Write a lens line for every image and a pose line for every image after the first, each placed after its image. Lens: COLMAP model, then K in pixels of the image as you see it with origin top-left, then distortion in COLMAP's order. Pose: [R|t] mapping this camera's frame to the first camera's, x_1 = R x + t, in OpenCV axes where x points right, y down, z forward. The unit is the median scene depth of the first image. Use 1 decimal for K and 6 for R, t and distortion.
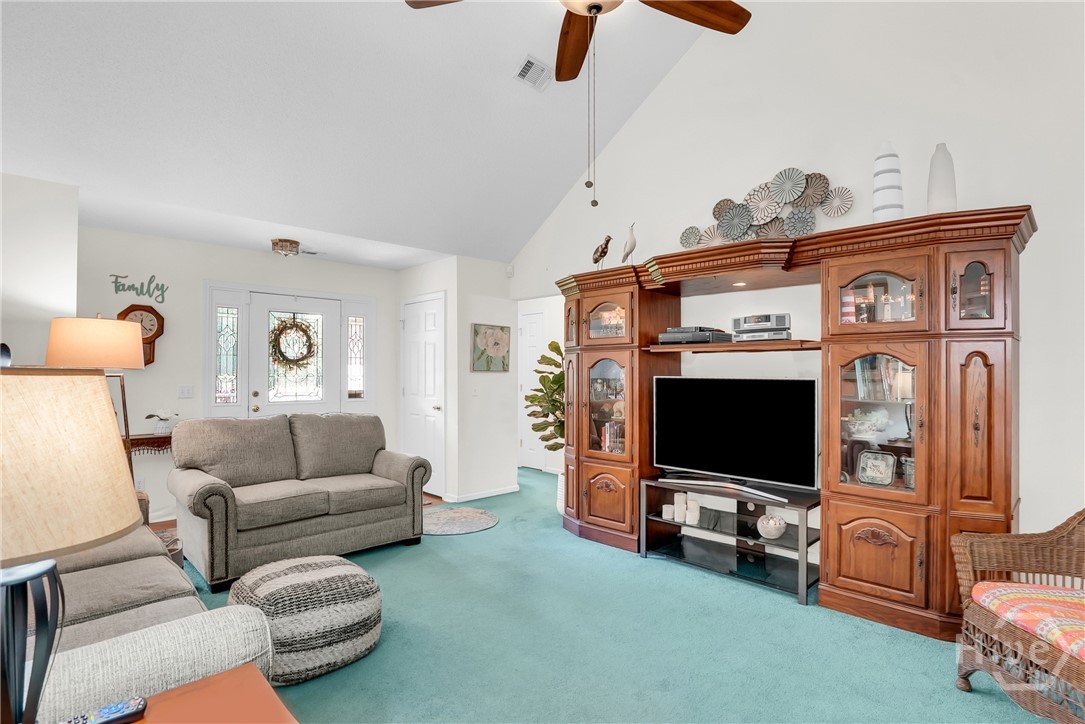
lens RADIAL K [[526.4, 0, 543.0], [0, 526.4, 365.1], [0, 0, 1]] dist [-0.034599, 0.007008]
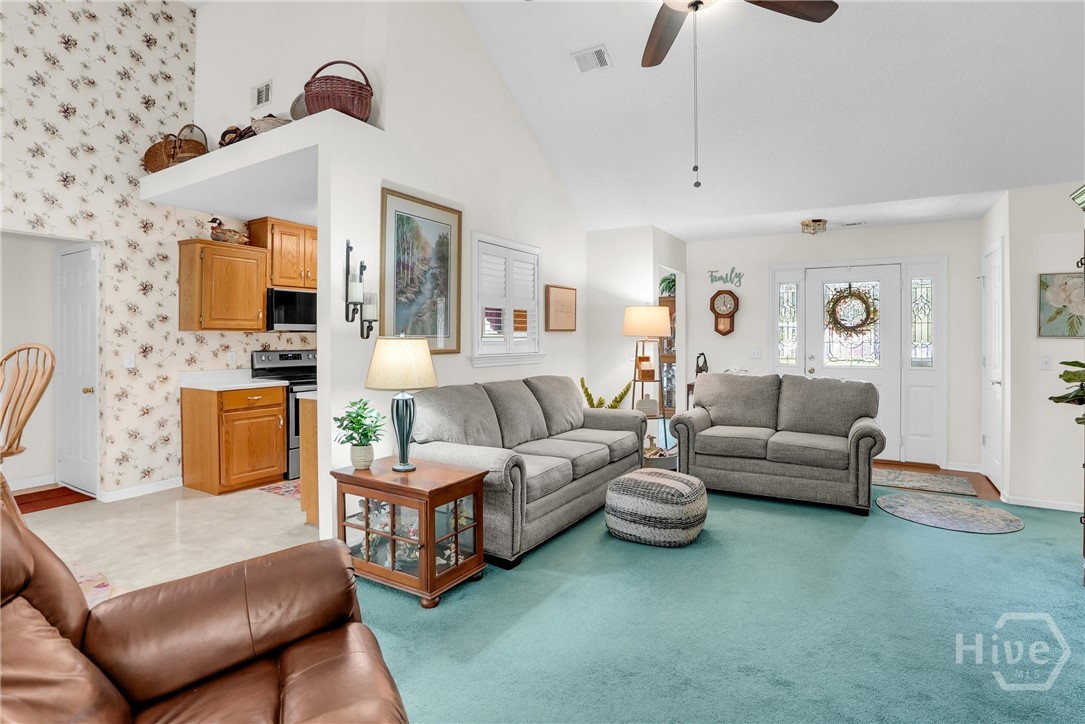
lens RADIAL K [[526.4, 0, 574.7], [0, 526.4, 337.4], [0, 0, 1]] dist [-0.034599, 0.007008]
pose [[0.324978, -0.002846, -0.945717, 0.410891], [0.012359, 0.999923, 0.001238, 0.003740], [0.945641, -0.012090, 0.324988, 0.157255]]
